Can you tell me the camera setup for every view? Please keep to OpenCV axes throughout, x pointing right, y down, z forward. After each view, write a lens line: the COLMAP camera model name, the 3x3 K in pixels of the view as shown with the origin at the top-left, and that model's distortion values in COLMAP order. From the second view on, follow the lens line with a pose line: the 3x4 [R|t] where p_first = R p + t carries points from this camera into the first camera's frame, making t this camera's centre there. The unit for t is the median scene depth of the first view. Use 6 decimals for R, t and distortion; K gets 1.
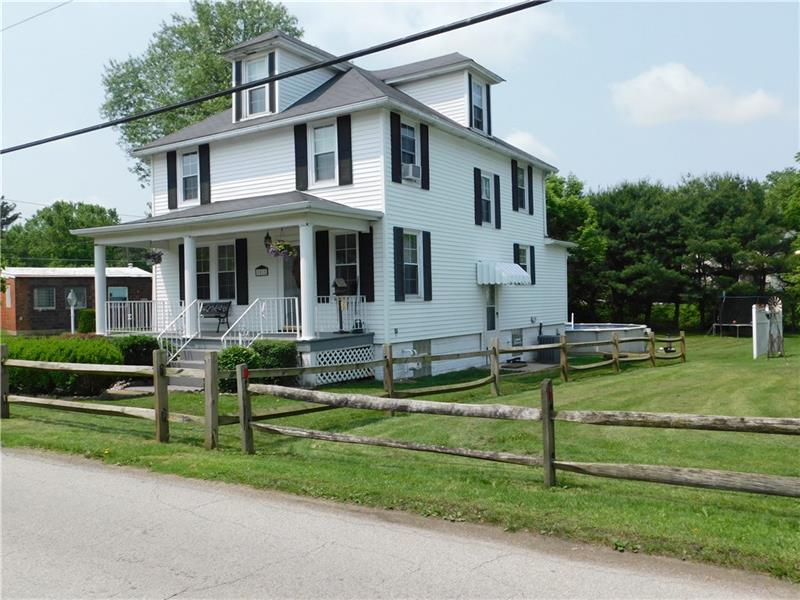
lens RADIAL K [[703.6, 0, 400.3], [0, 703.6, 300.7], [0, 0, 1]] dist [0.008626, -0.010289]
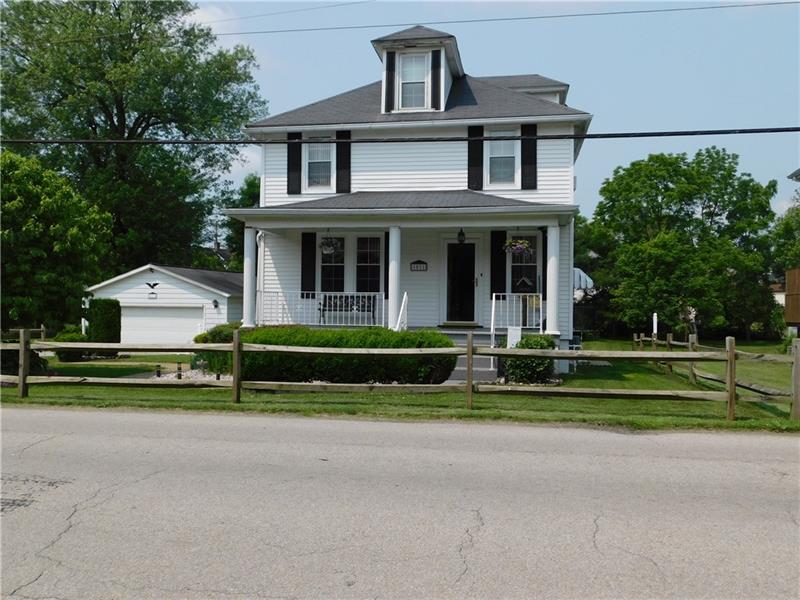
lens RADIAL K [[703.6, 0, 399.2], [0, 703.6, 299.4], [0, 0, 1]] dist [0.008626, -0.010289]
pose [[0.914805, 0.030990, 0.402705, -0.628757], [-0.029281, 0.999517, -0.010403, 0.017335], [-0.402833, -0.002275, 0.915271, 0.094920]]
